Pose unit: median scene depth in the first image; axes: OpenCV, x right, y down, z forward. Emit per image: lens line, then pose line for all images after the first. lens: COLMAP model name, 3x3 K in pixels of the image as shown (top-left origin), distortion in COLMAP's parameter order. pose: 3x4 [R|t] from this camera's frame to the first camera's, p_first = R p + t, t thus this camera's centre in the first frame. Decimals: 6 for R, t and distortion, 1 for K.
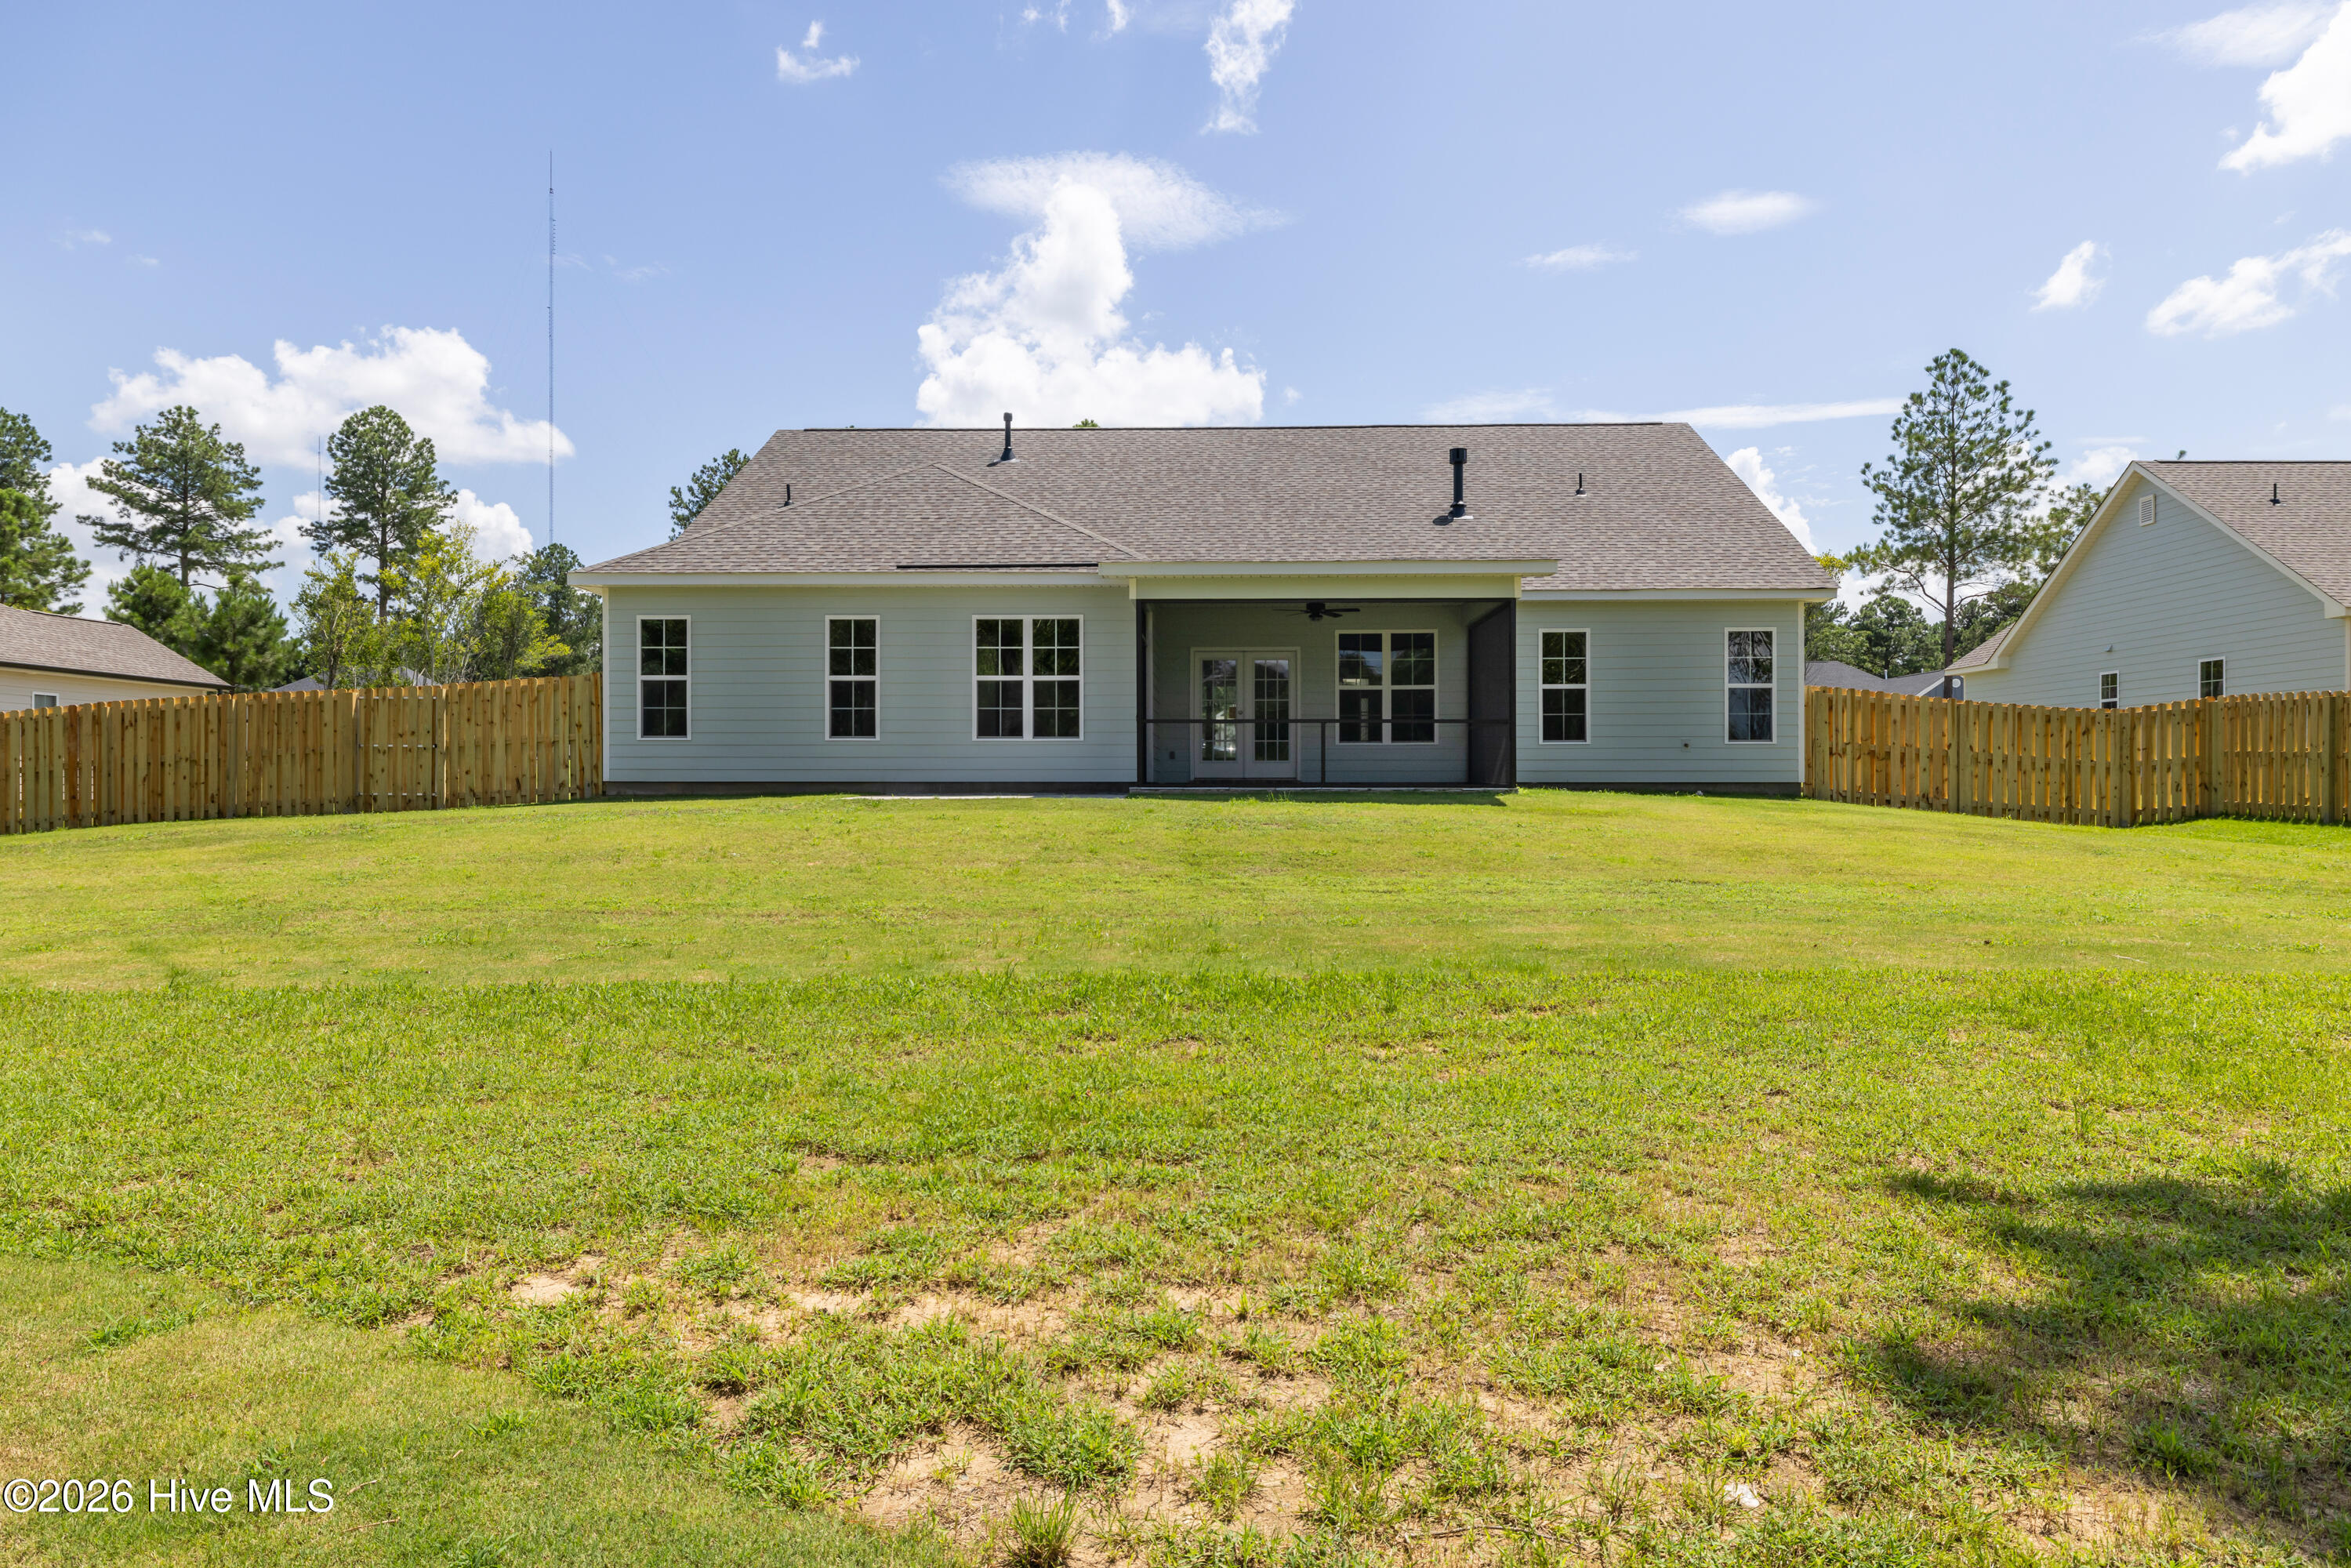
lens RADIAL K [[1526.2, 0, 1173.8], [0, 1526.2, 799.3], [0, 0, 1]] dist [-0.011551, -0.006537]
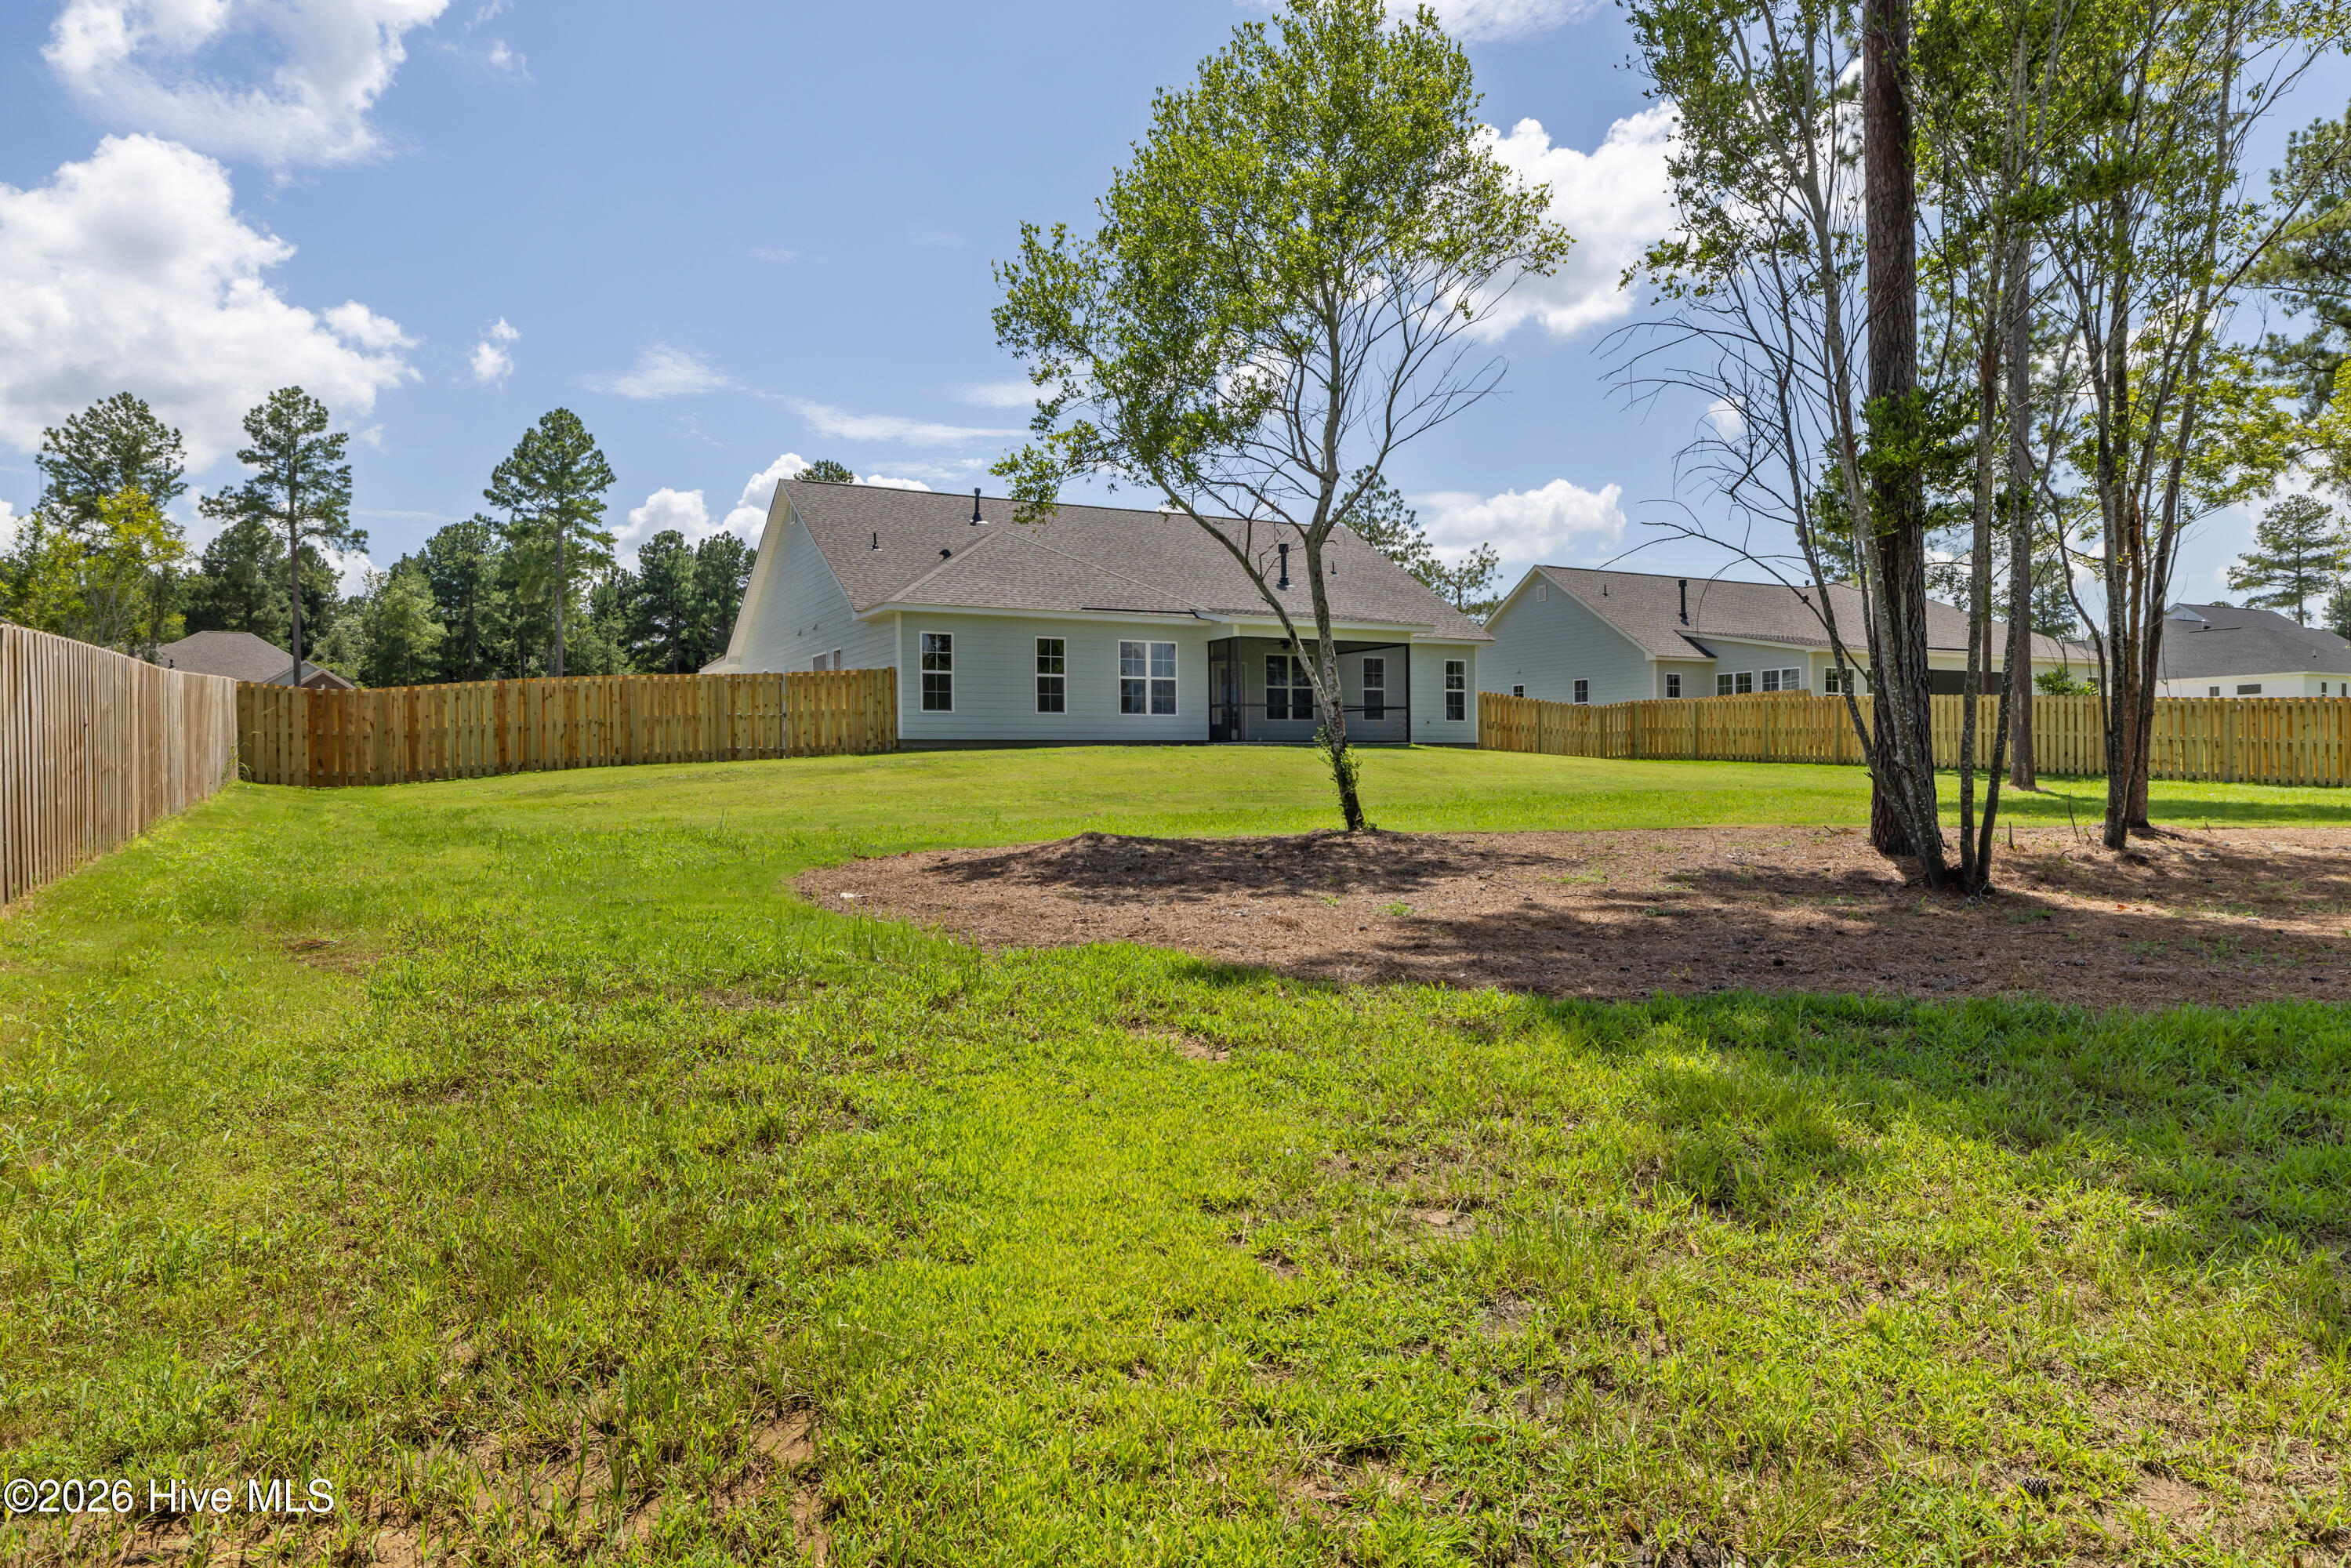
lens RADIAL K [[1451.8, 0, 1173.3], [0, 1451.8, 796.6], [0, 0, 1]] dist [0.005653, -0.009416]
pose [[0.859592, -0.017114, 0.510694, -0.810763], [0.005612, 0.999695, 0.024054, 0.011050], [-0.510950, -0.017810, 0.859426, -0.350088]]
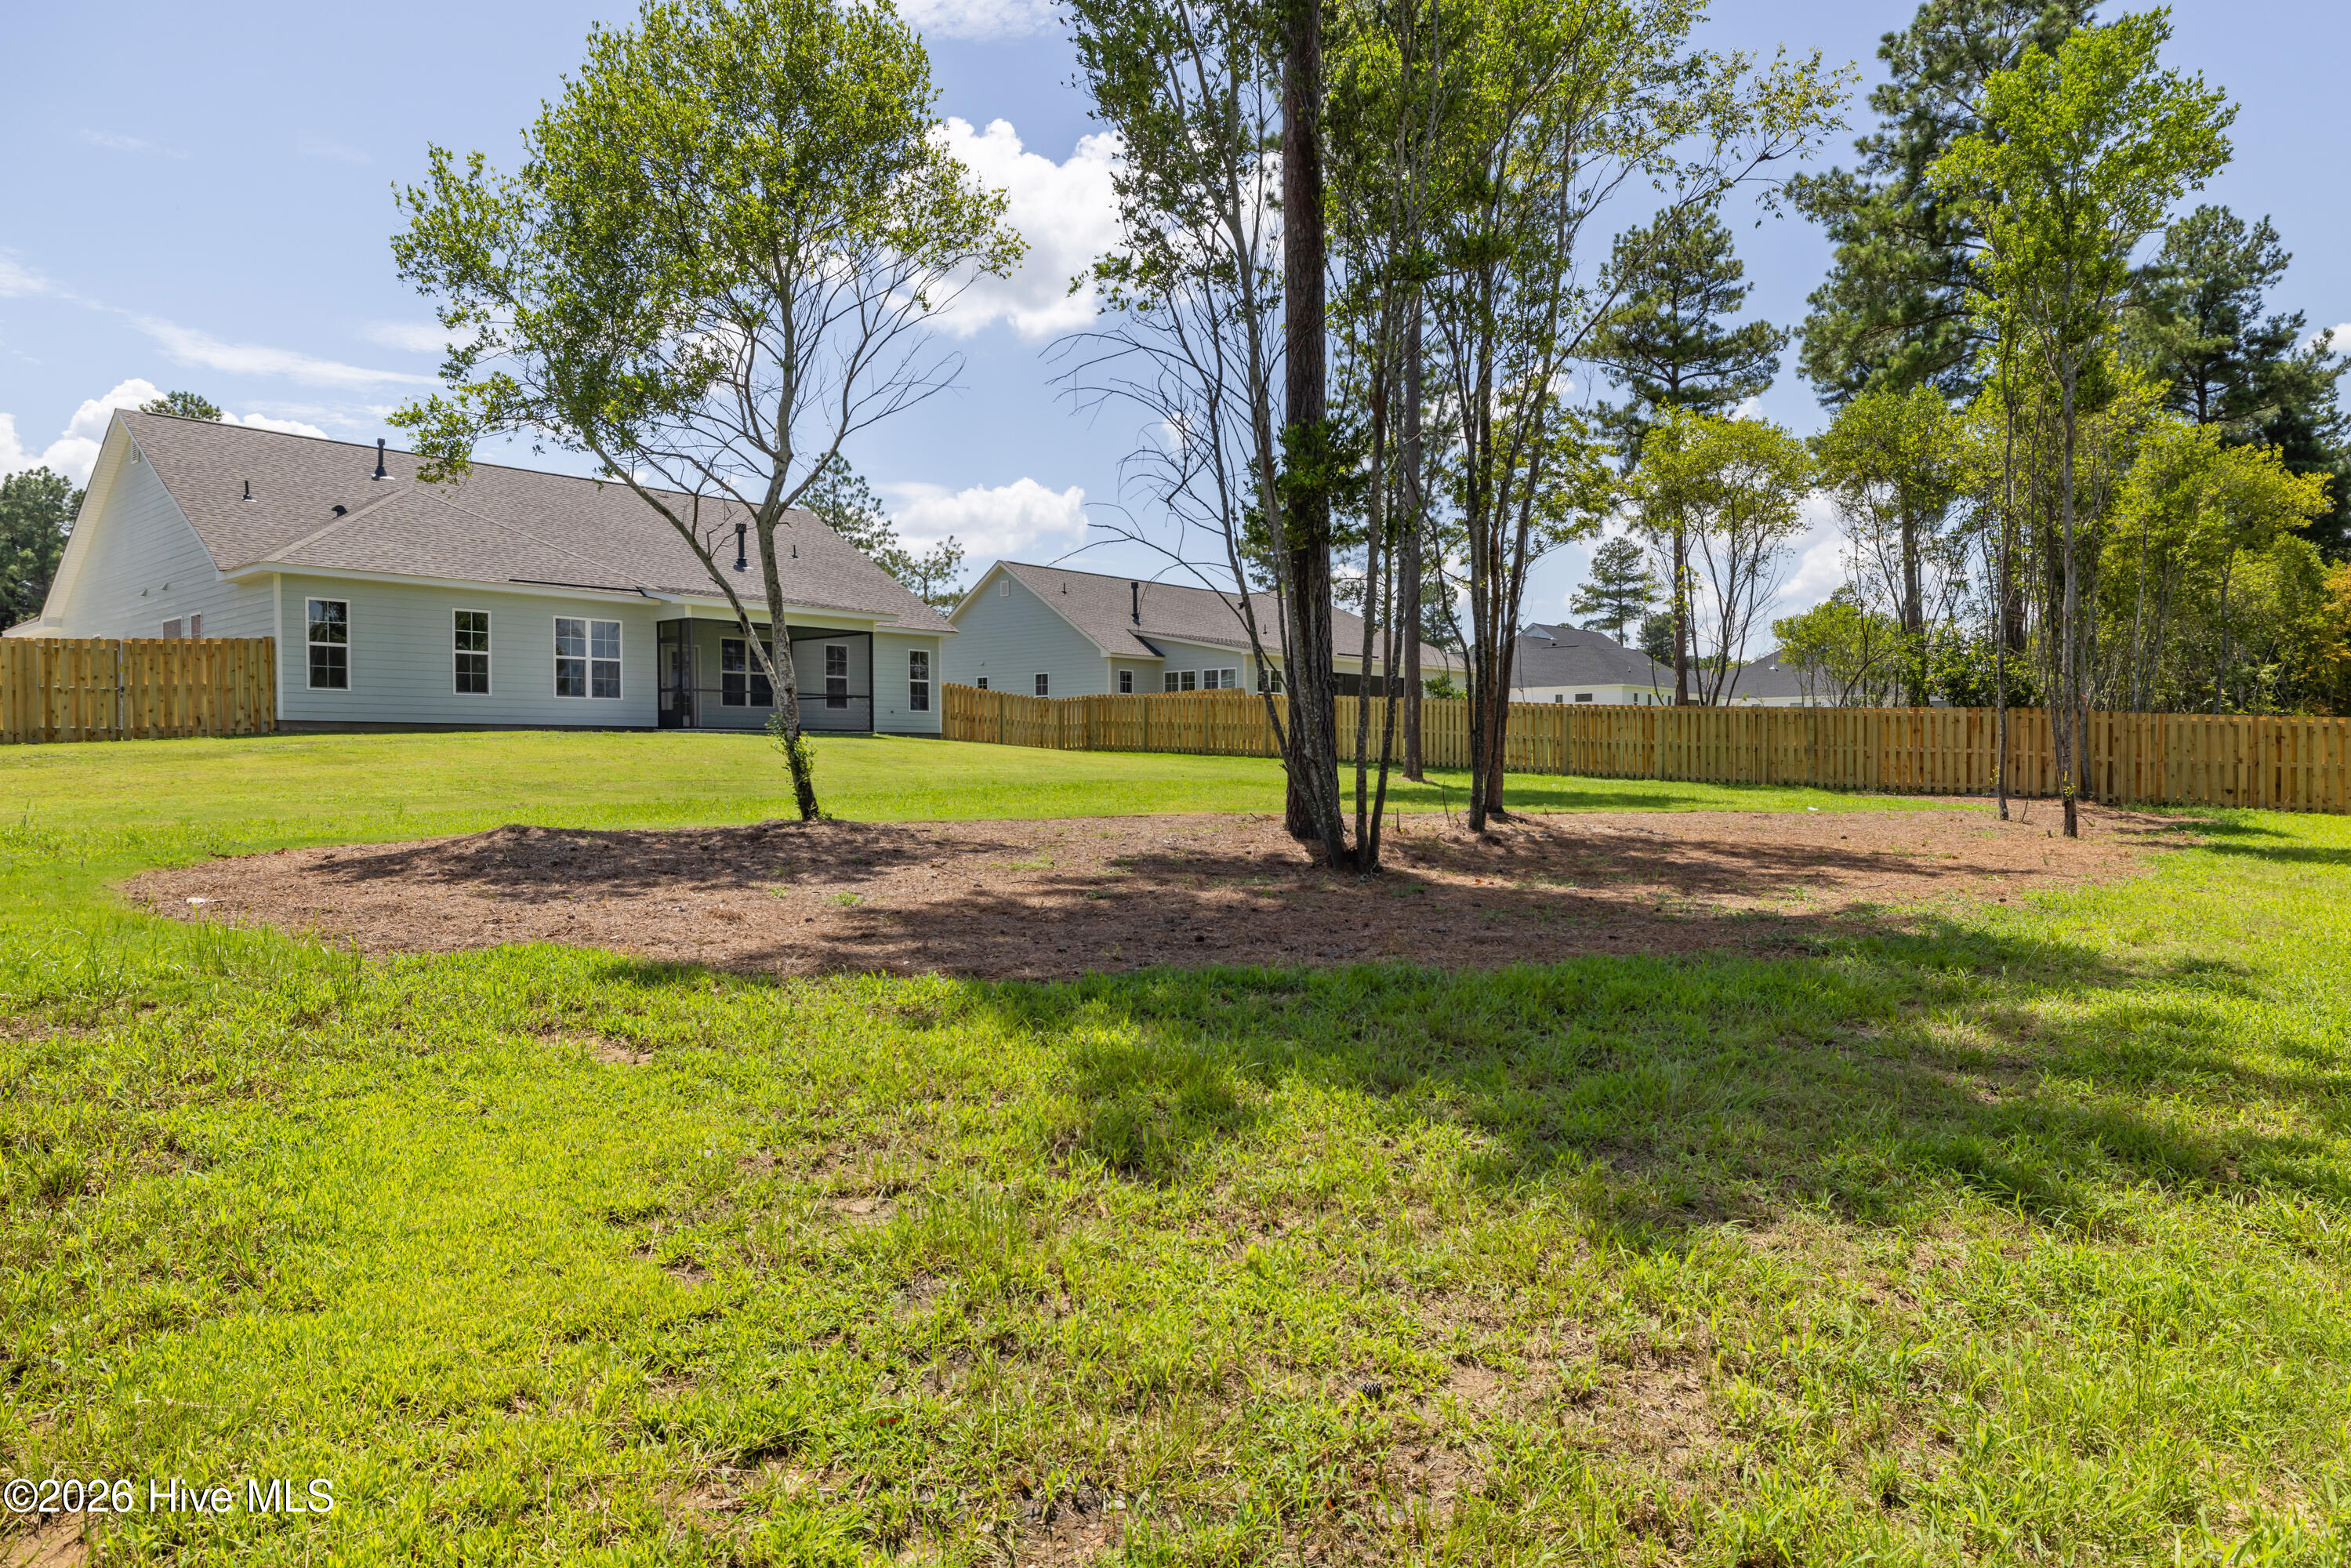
lens RADIAL K [[1451.8, 0, 1167.7], [0, 1451.8, 797.5], [0, 0, 1]] dist [0.005653, -0.009416]
pose [[0.627107, -0.022139, 0.778618, -0.804617], [-0.003863, 0.999495, 0.031531, 0.011687], [-0.778923, -0.022781, 0.626705, -0.355152]]
